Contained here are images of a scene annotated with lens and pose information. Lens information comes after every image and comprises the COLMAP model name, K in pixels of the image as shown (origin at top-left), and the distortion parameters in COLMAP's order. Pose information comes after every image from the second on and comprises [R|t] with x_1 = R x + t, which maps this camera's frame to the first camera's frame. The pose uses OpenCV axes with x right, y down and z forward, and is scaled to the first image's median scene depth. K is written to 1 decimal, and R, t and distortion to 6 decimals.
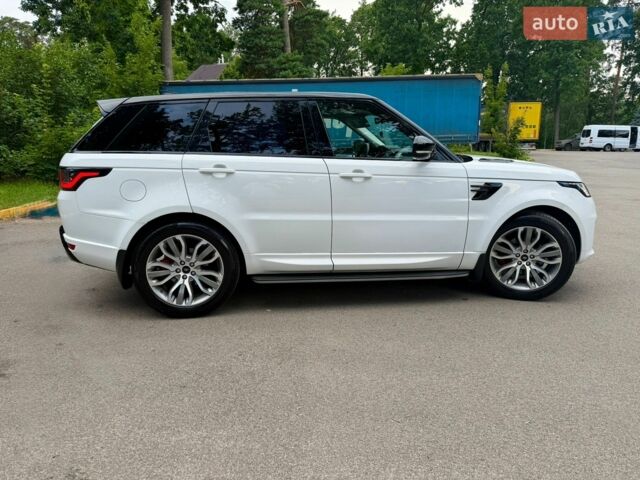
lens RADIAL K [[457.8, 0, 319.3], [0, 457.8, 237.2], [0, 0, 1]] dist [0.011586, -0.006987]
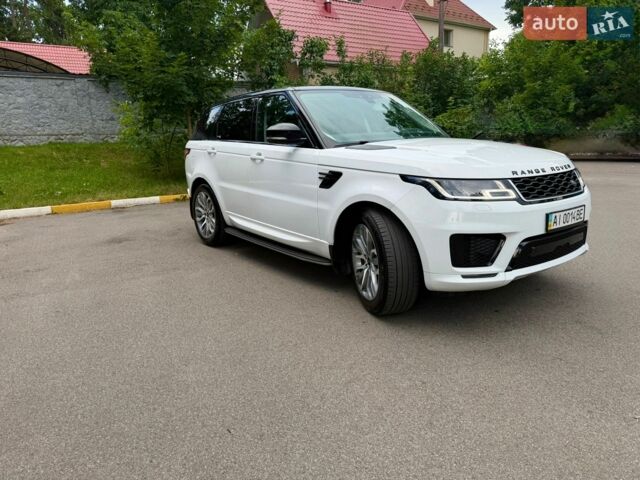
lens RADIAL K [[457.8, 0, 319.3], [0, 457.8, 237.2], [0, 0, 1]] dist [0.011586, -0.006987]
pose [[0.460990, 0.171574, -0.870661, 1.200041], [-0.195498, 0.976662, 0.088952, -0.064229], [0.865603, 0.129207, 0.483774, 0.541857]]
